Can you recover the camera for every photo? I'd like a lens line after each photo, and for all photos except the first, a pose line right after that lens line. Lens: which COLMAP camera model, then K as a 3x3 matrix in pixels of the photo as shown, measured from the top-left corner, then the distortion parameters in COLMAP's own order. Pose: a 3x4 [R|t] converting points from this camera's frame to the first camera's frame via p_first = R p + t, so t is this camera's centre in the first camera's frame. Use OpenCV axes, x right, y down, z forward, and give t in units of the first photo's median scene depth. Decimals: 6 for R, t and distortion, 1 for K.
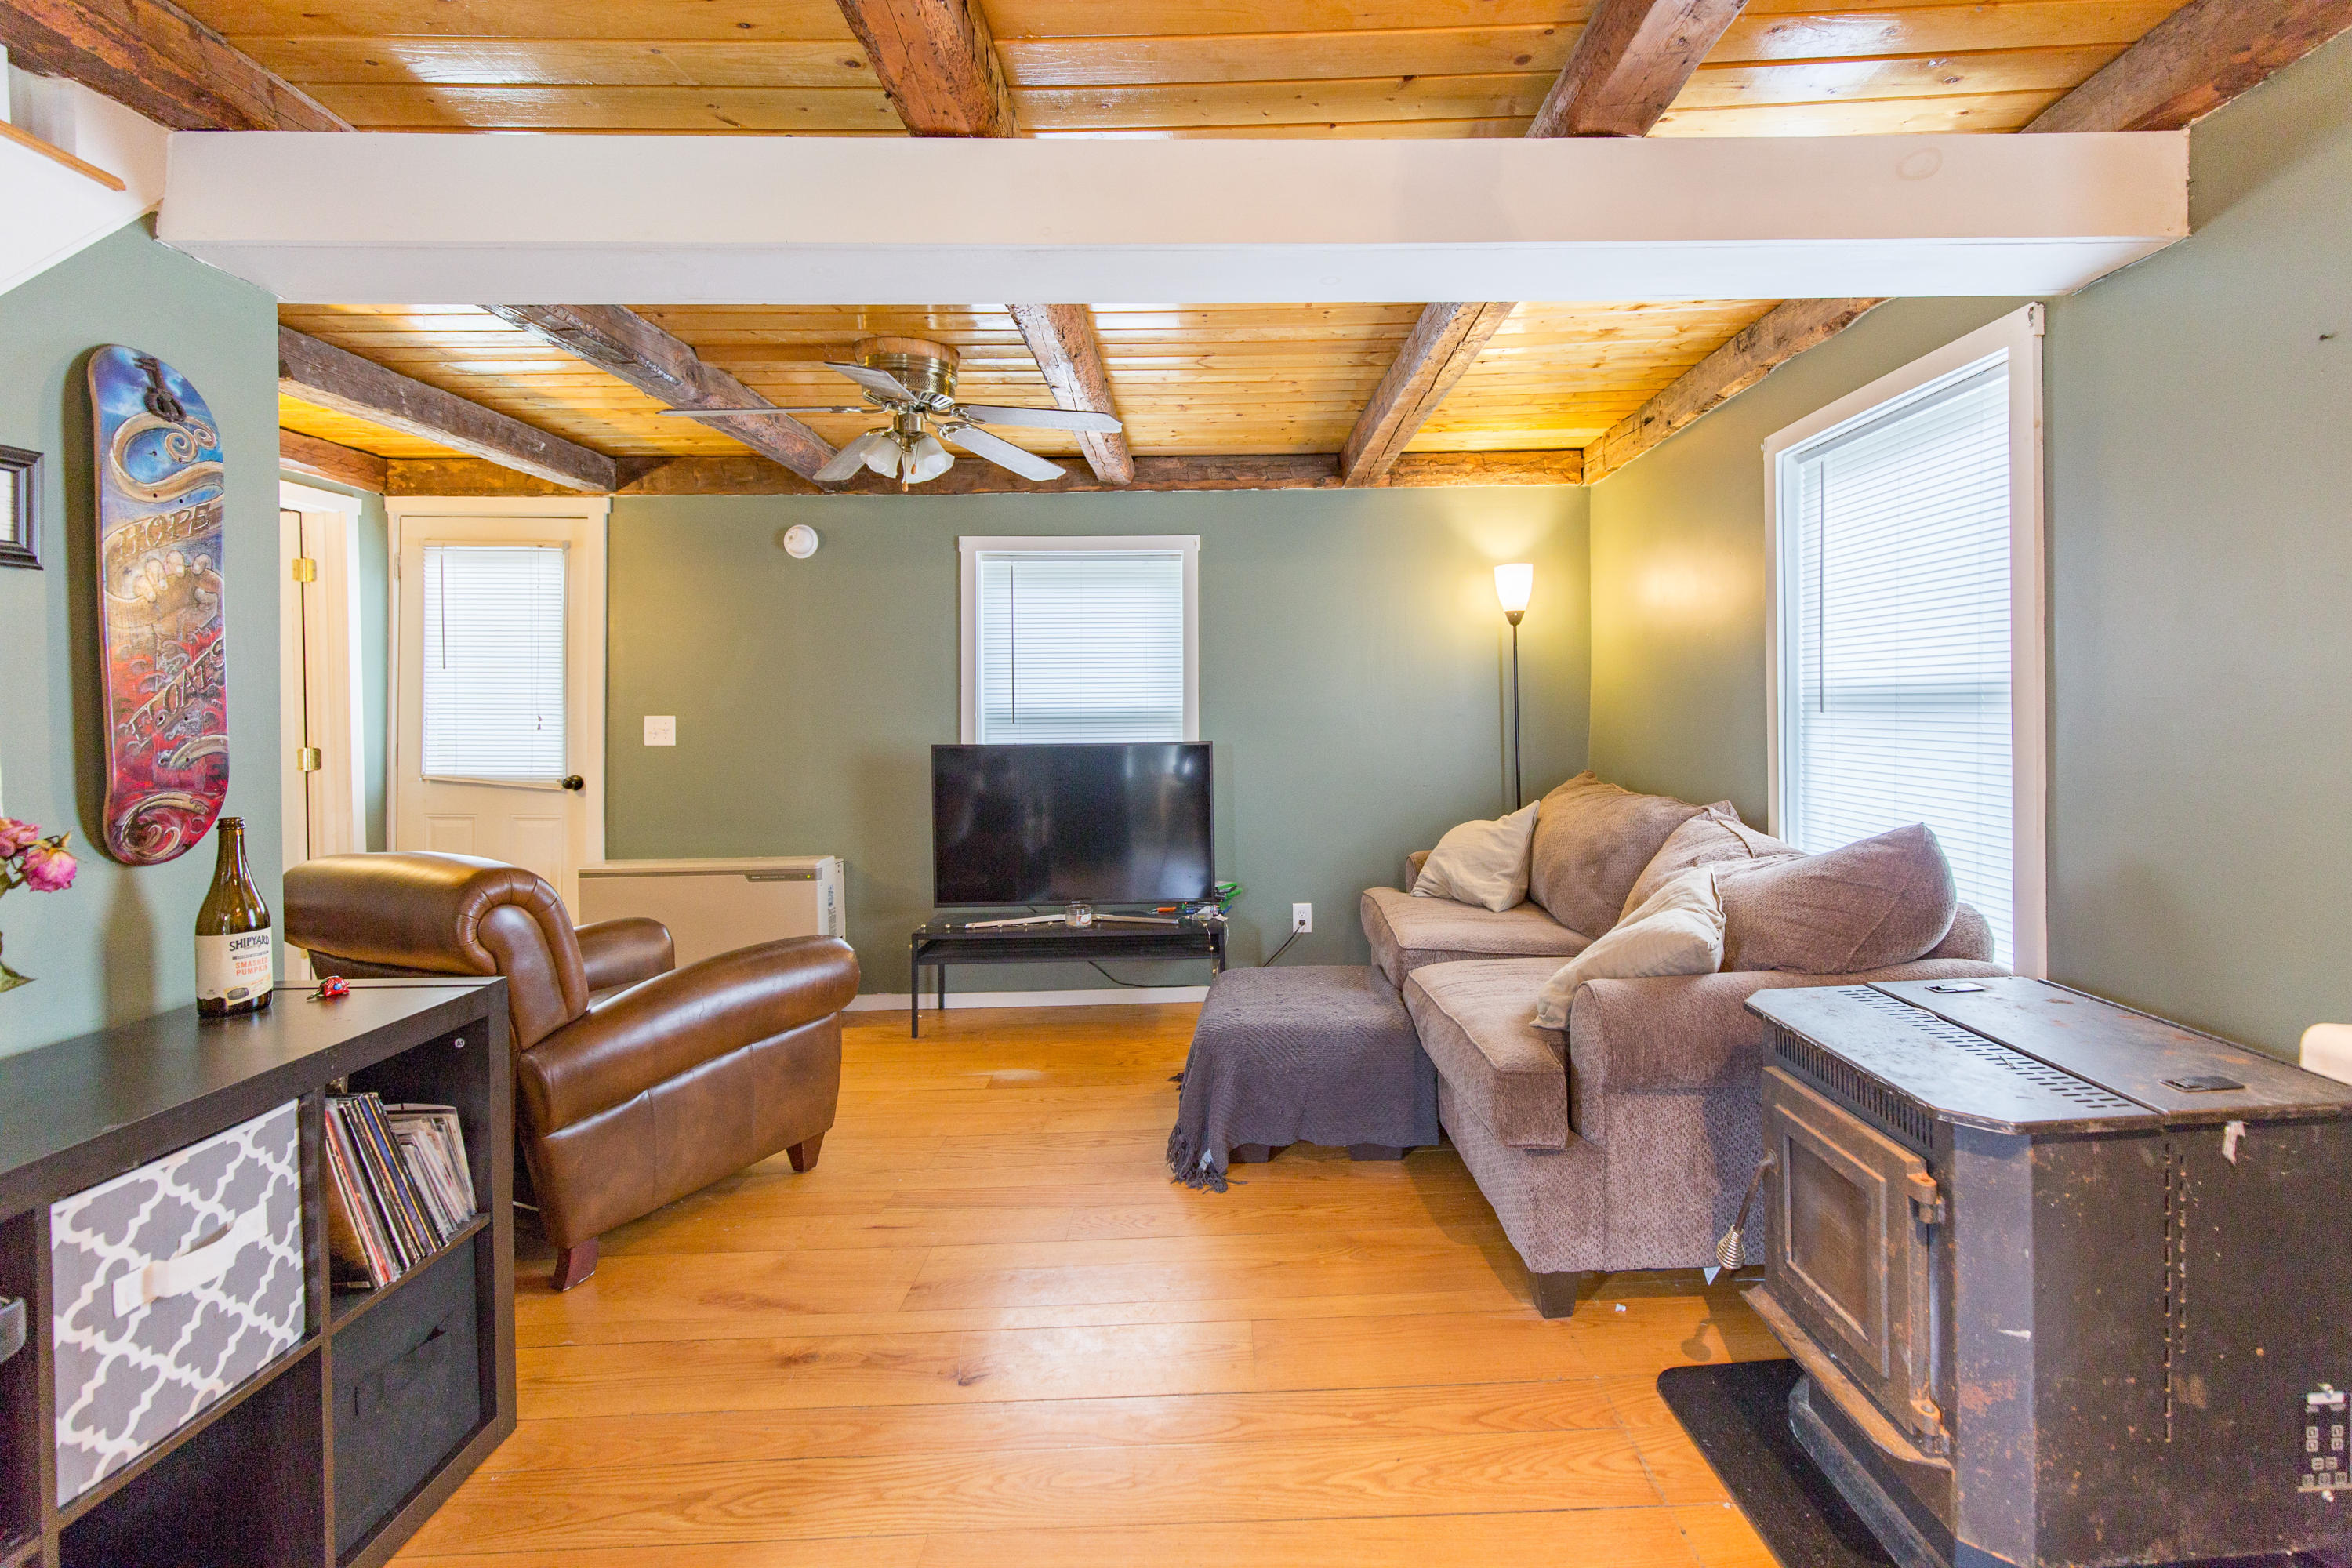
lens RADIAL K [[1085.3, 0, 1242.3], [0, 1085.3, 718.3], [0, 0, 1]] dist [0.004458, 0.000336]
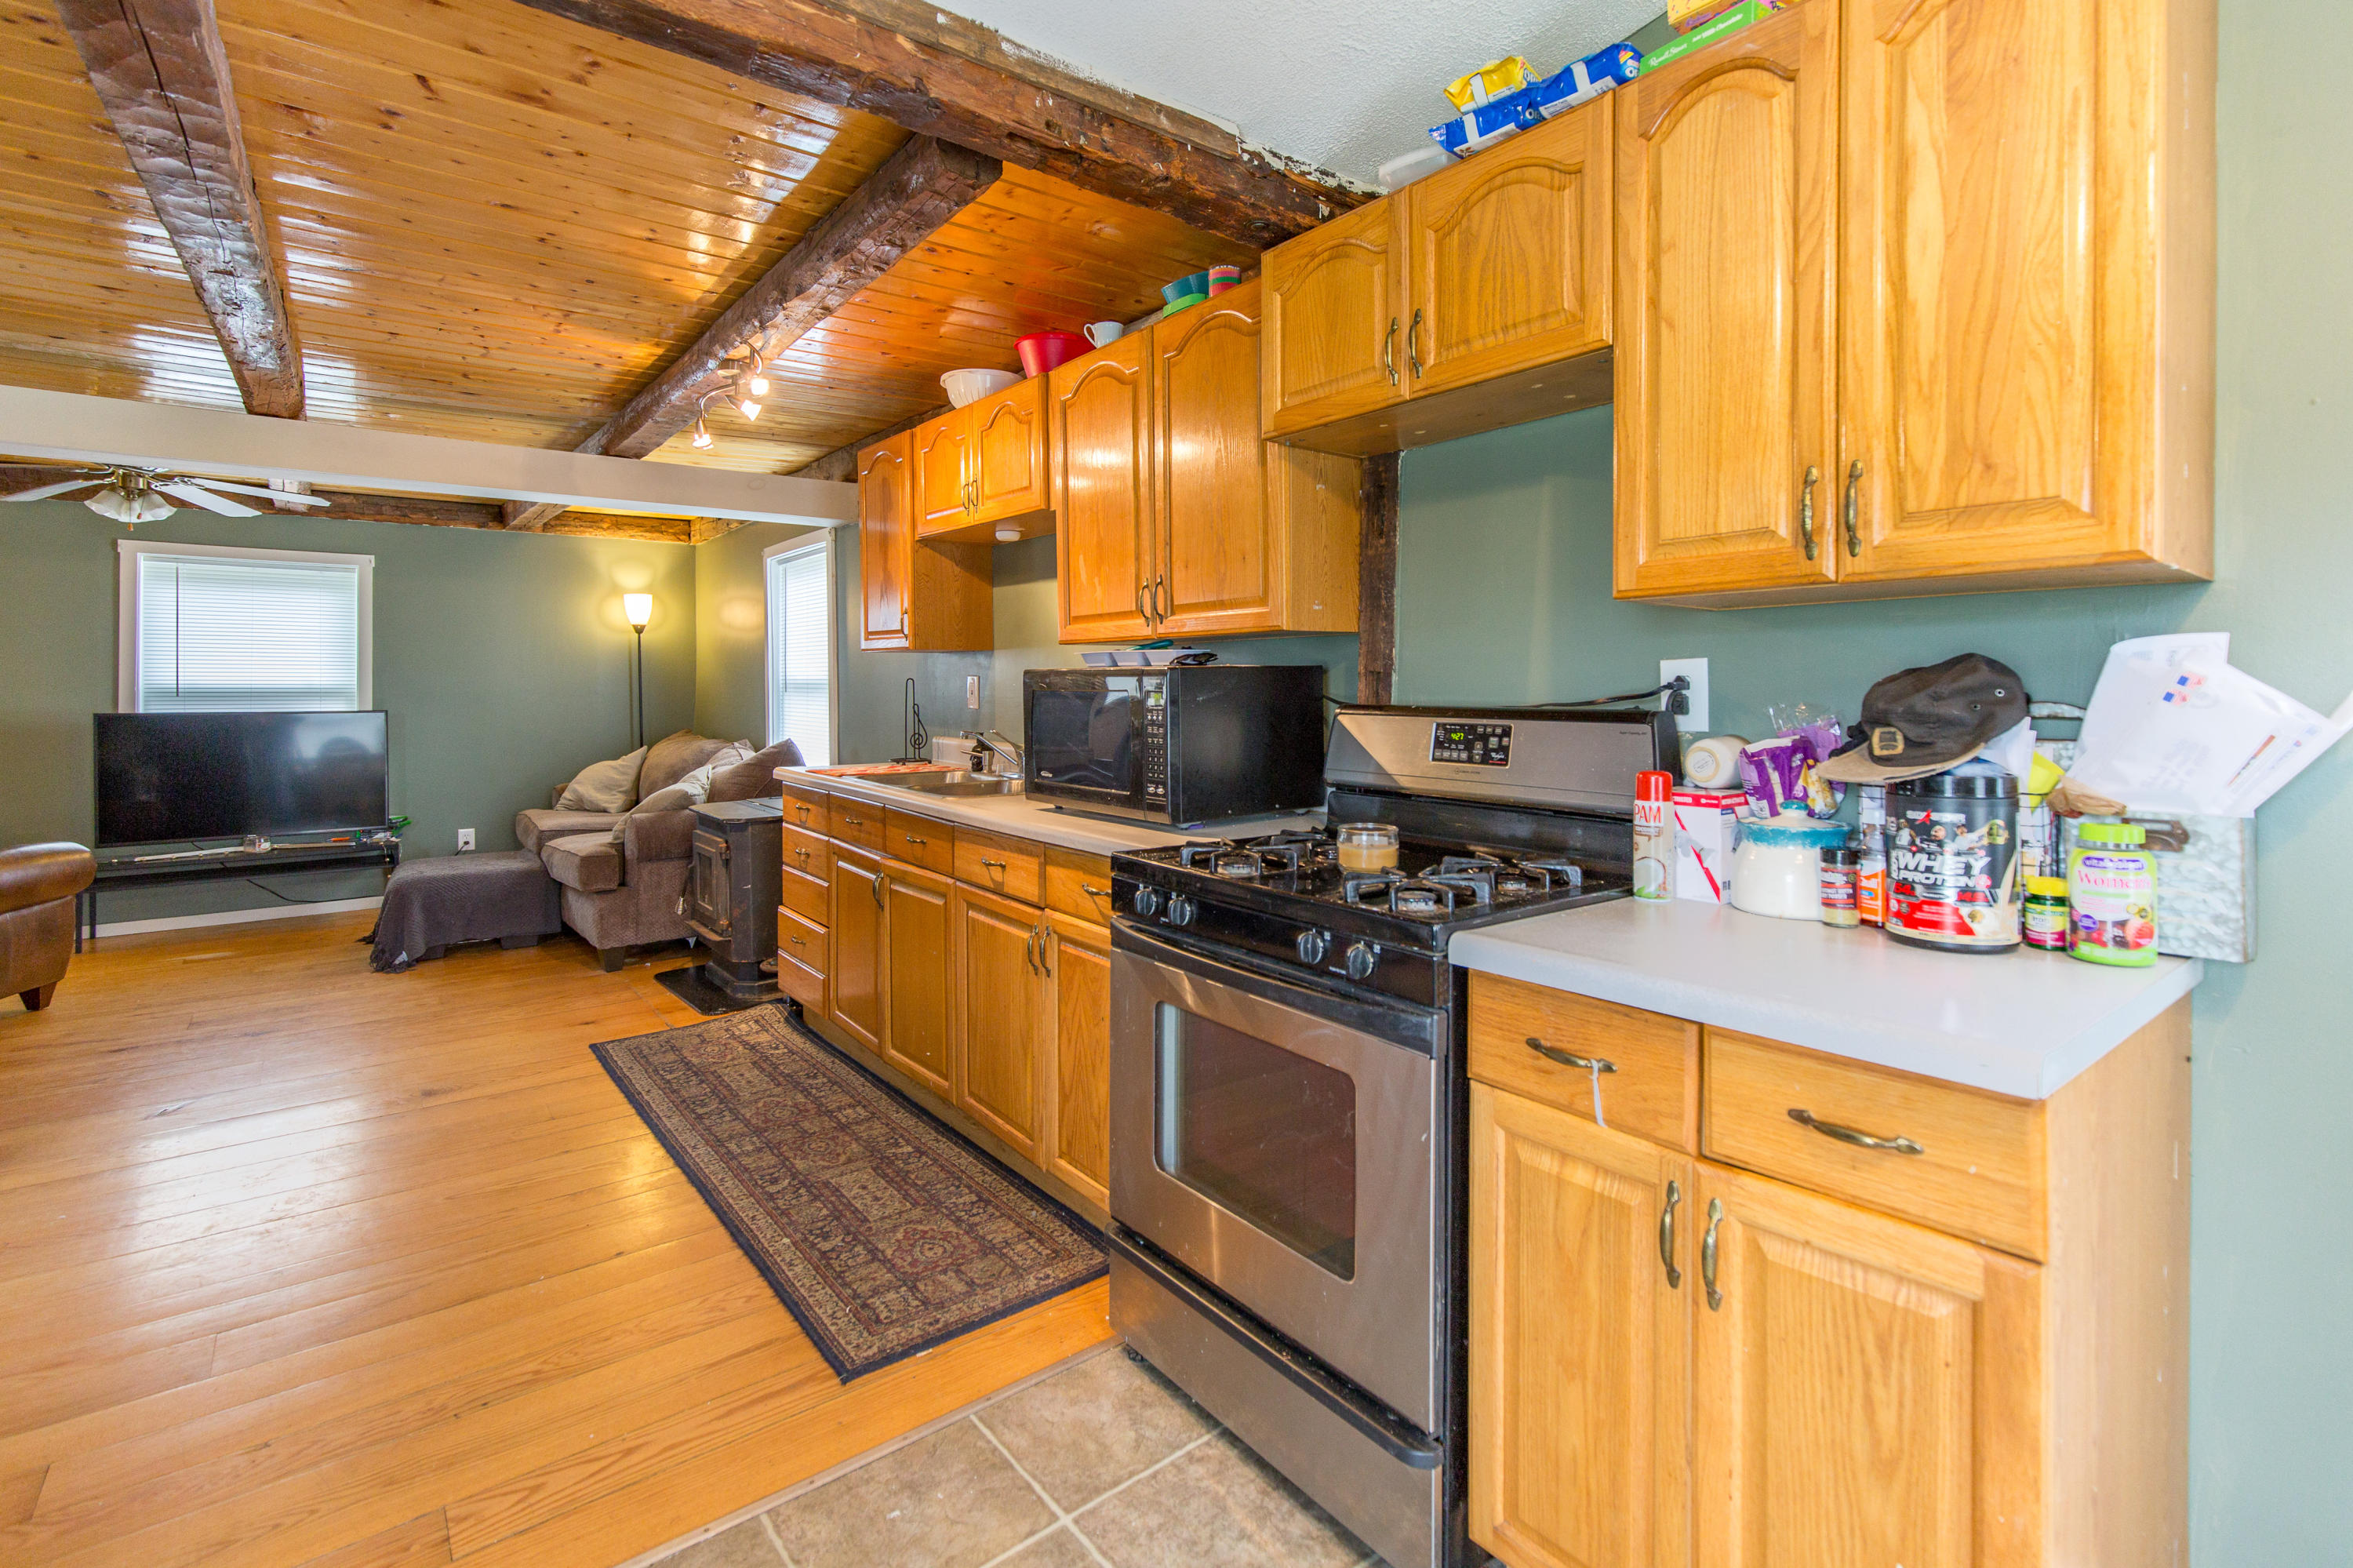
lens RADIAL K [[1085.8, 0, 1218.0], [0, 1085.8, 698.9], [0, 0, 1]] dist [0.004458, 0.000336]
pose [[0.786893, 0.005327, 0.617066, -0.055581], [-0.004035, 0.999986, -0.003487, 0.007871], [-0.617076, 0.000254, 0.786903, -0.789473]]
